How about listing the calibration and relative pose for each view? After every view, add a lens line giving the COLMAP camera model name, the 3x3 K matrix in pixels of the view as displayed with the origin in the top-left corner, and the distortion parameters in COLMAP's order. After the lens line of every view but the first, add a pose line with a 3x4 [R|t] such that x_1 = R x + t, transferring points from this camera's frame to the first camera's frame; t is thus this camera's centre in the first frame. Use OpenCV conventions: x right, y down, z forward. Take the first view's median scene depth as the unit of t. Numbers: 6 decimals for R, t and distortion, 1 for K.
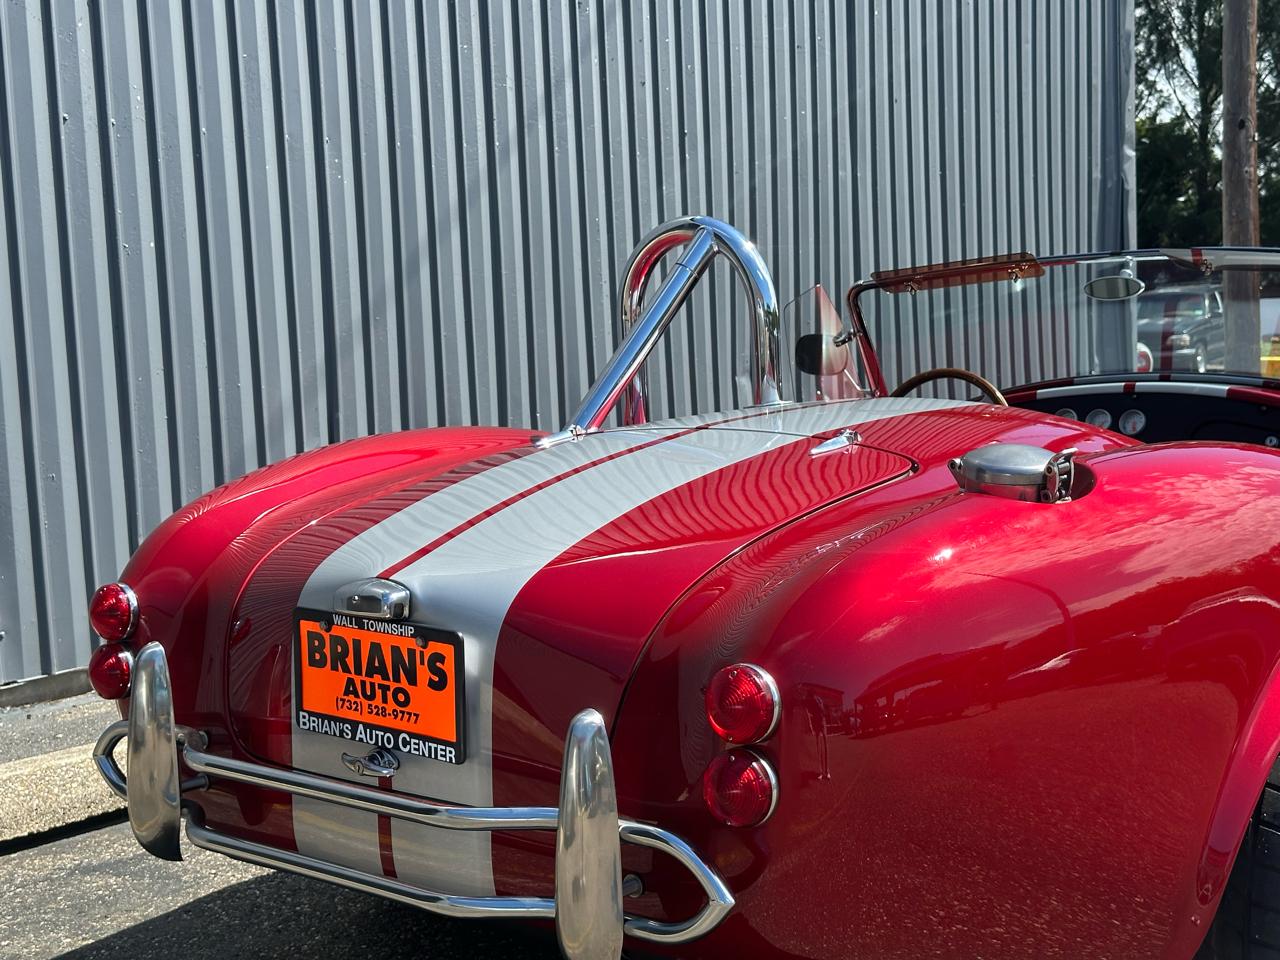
lens RADIAL K [[1782.3, 0, 641.2], [0, 1782.3, 489.2], [0, 0, 1]] dist [0.120259, 0.000000]
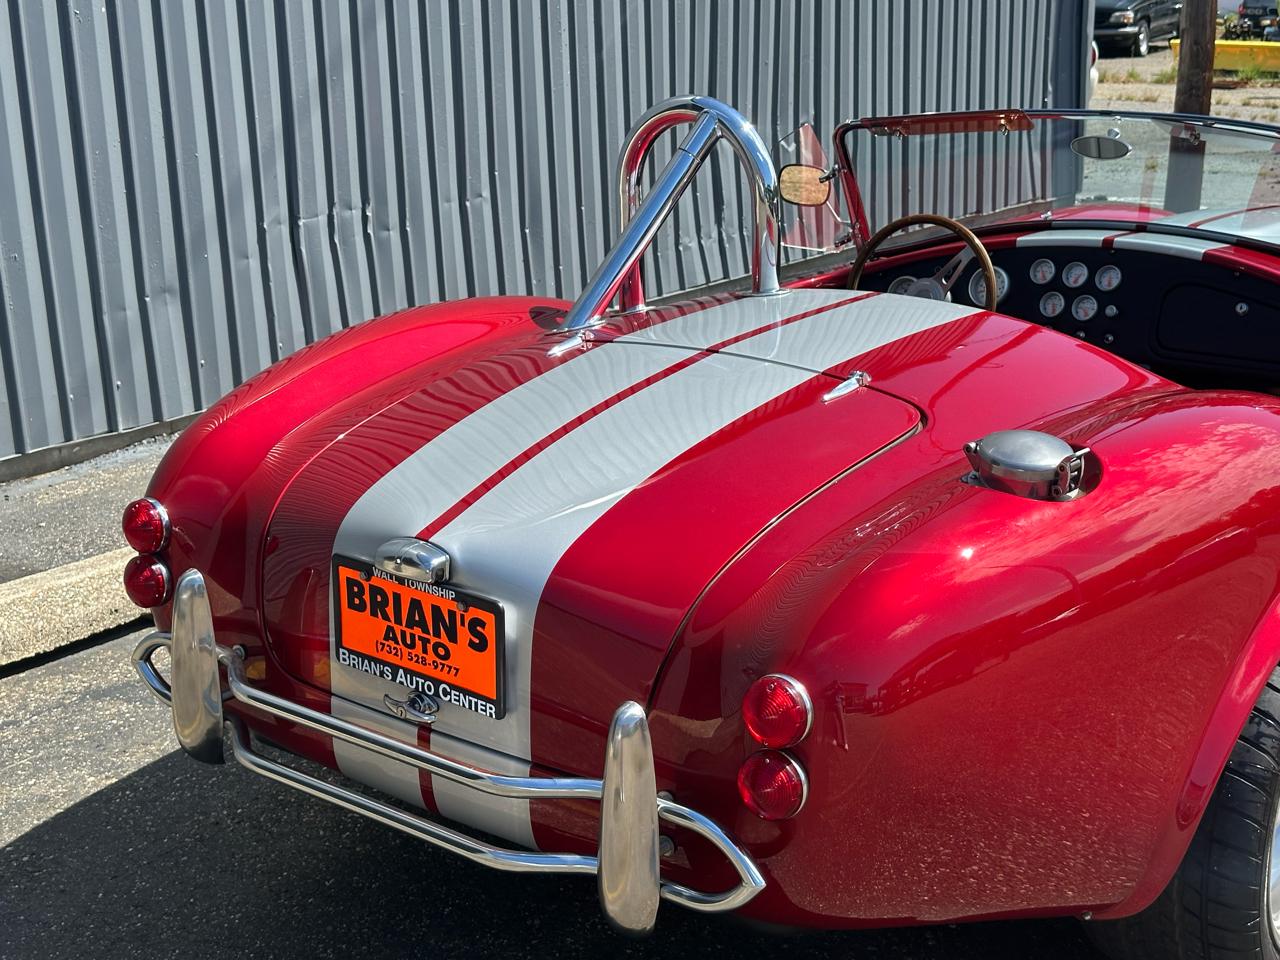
lens RADIAL K [[1782.3, 0, 644.6], [0, 1782.3, 489.4], [0, 0, 1]] dist [0.120259, 0.000000]
pose [[0.998923, 0.009040, 0.045511, -0.059483], [-0.017372, 0.982364, 0.186168, -0.169660], [-0.043026, -0.186758, 0.981463, -0.029765]]
